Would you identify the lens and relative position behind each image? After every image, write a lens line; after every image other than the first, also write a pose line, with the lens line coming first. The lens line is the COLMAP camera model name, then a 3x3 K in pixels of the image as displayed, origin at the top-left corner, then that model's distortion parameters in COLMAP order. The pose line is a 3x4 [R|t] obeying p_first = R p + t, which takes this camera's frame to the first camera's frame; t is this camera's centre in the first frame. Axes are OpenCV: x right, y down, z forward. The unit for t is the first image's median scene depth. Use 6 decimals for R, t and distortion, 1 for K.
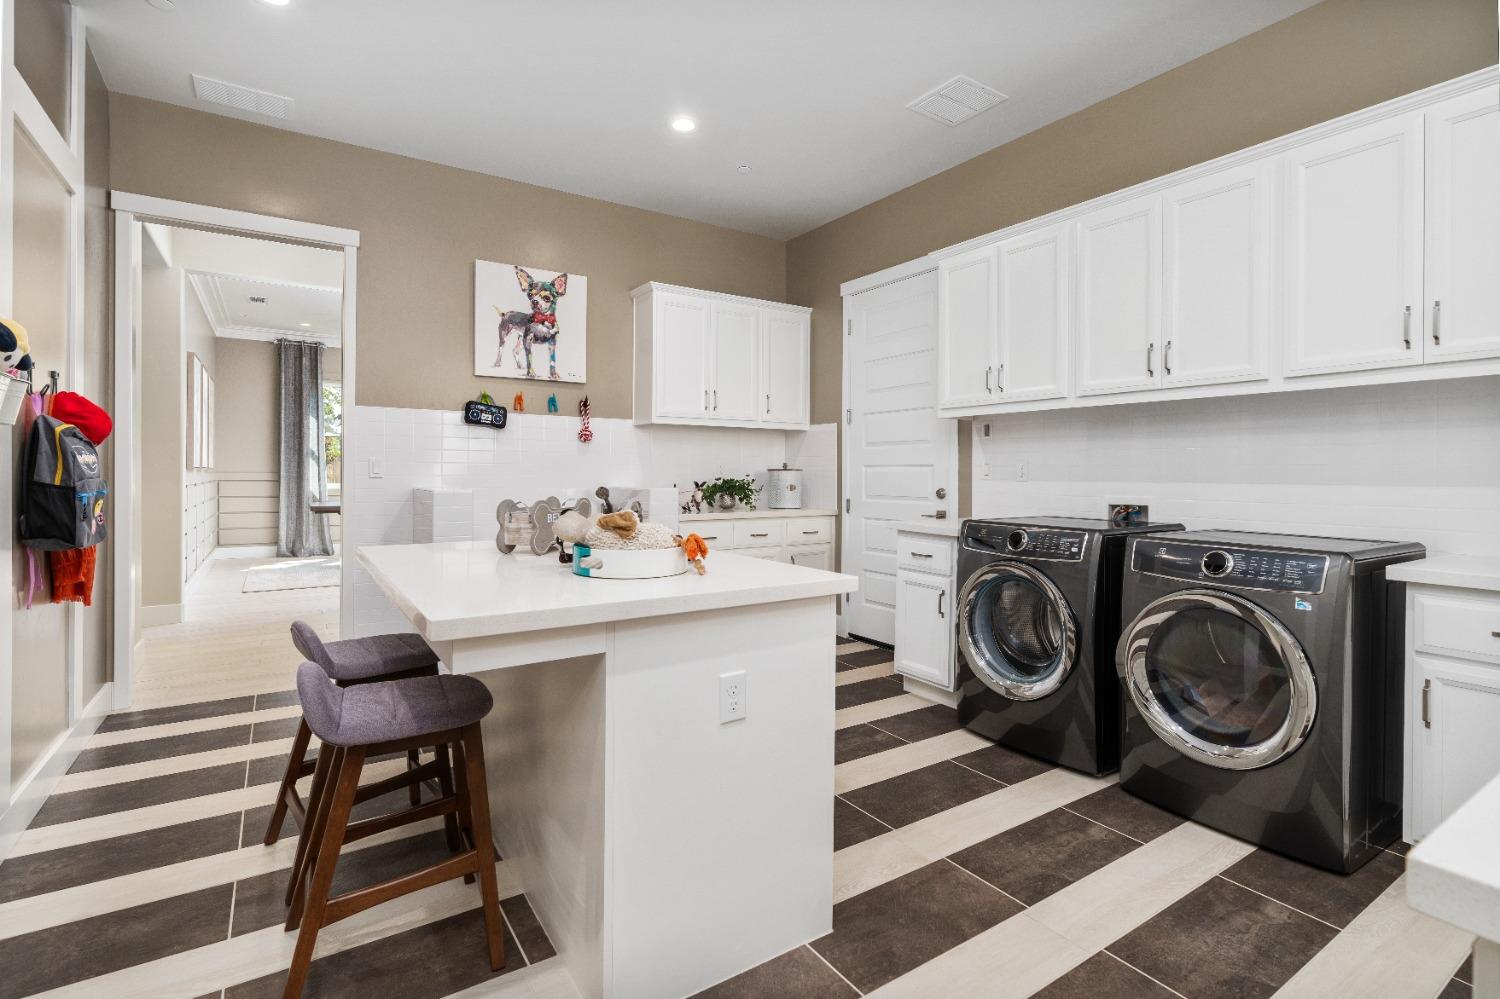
lens RADIAL K [[732.0, 0, 755.6], [0, 732.0, 486.2], [0, 0, 1]] dist [-0.006060, -0.000263]
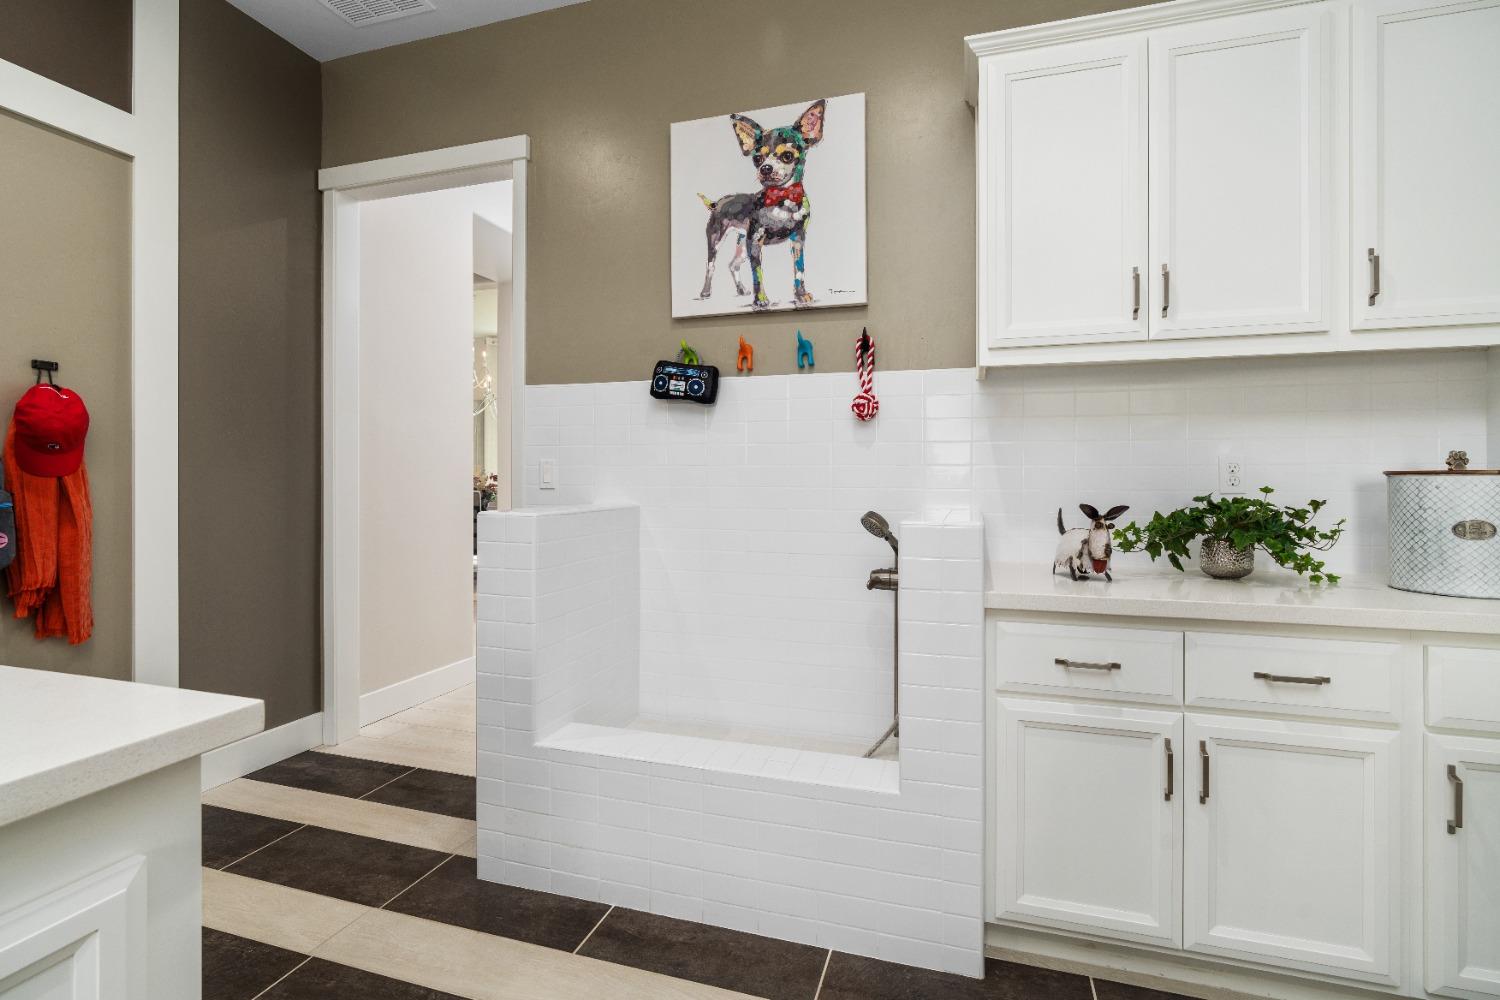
lens RADIAL K [[732.0, 0, 729.2], [0, 732.0, 473.5], [0, 0, 1]] dist [-0.006060, -0.000263]
pose [[0.619383, -0.008066, -0.785048, 0.107498], [-0.014395, 0.999662, -0.021628, -0.012342], [0.784957, 0.024697, 0.619058, 0.642522]]
